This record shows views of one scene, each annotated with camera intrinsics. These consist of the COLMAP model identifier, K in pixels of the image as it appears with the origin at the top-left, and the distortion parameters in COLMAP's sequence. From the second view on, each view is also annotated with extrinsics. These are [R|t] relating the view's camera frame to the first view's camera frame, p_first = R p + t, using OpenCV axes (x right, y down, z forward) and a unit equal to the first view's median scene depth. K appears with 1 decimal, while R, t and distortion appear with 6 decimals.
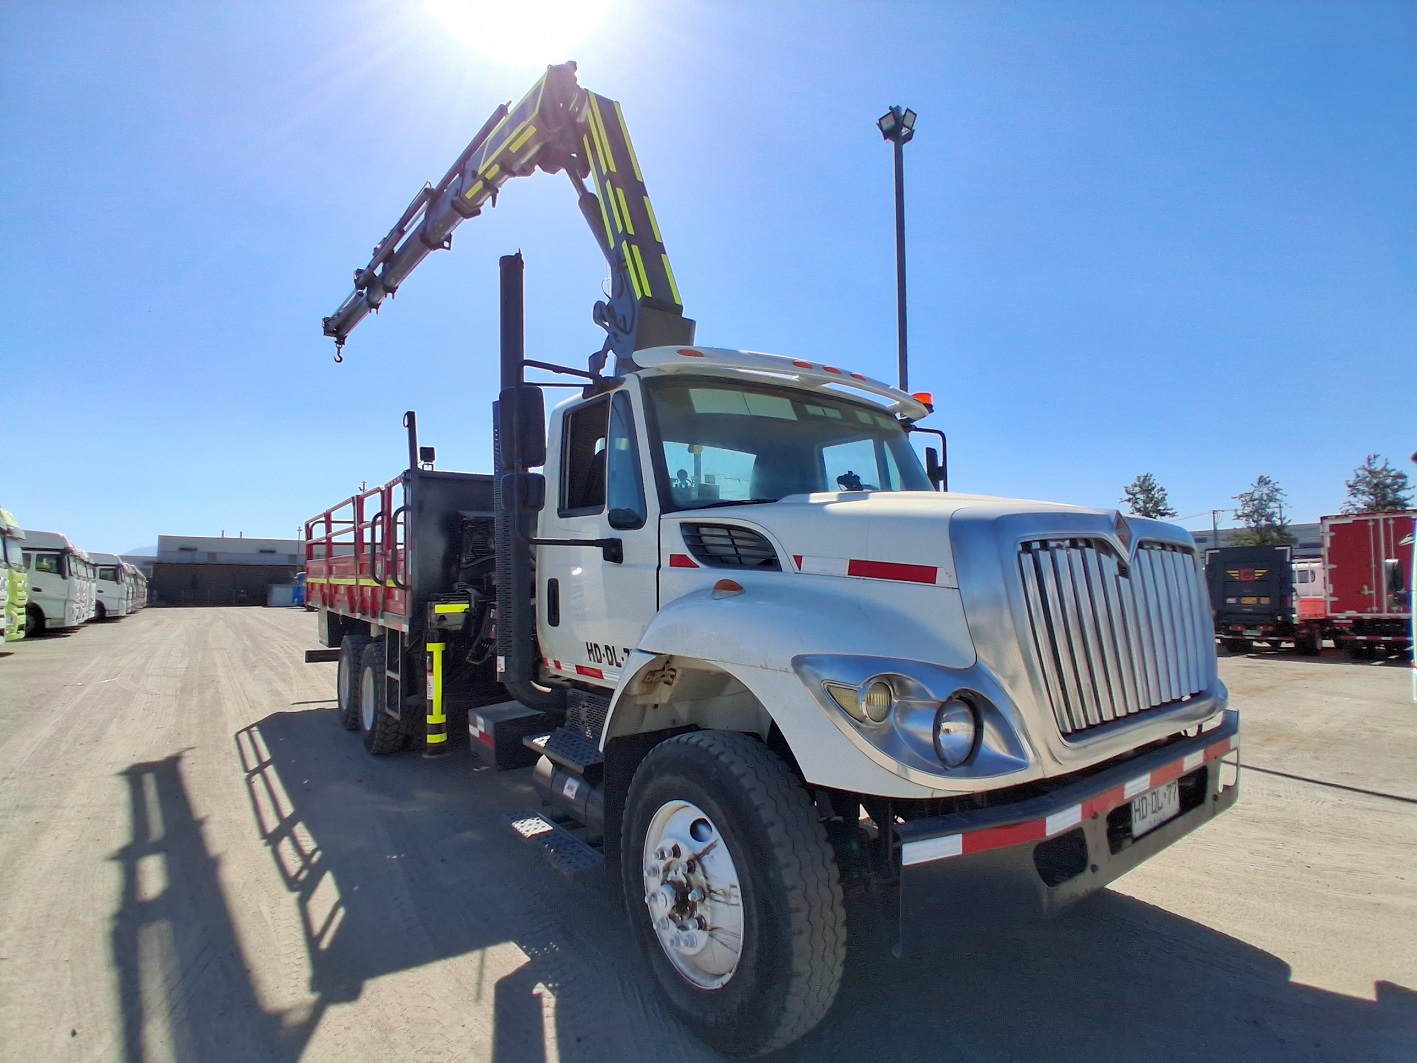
lens RADIAL K [[707.6, 0, 702.7], [0, 707.6, 542.6], [0, 0, 1]] dist [0.001635, -0.043555]
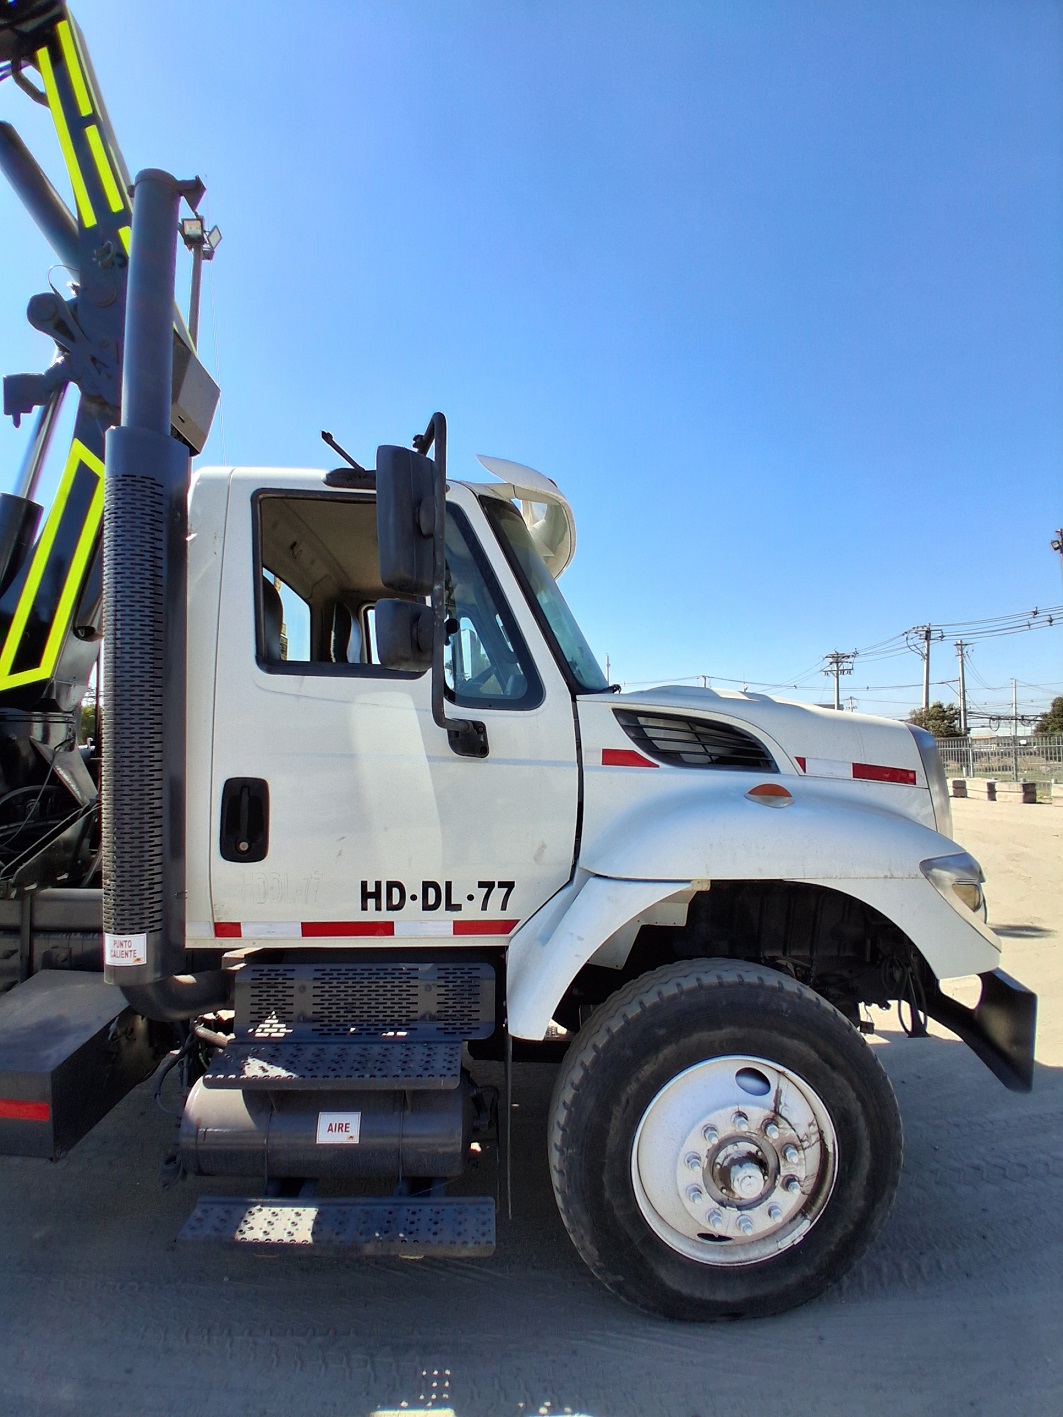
lens RADIAL K [[707.6, 0, 531.5], [0, 707.6, 708.5], [0, 0, 1]] dist [0.001635, -0.043555]
pose [[0.543490, 0.055640, 0.837569, -0.668312], [-0.052953, 0.998086, -0.031943, 0.001511], [-0.837743, -0.026991, 0.545397, 0.590870]]
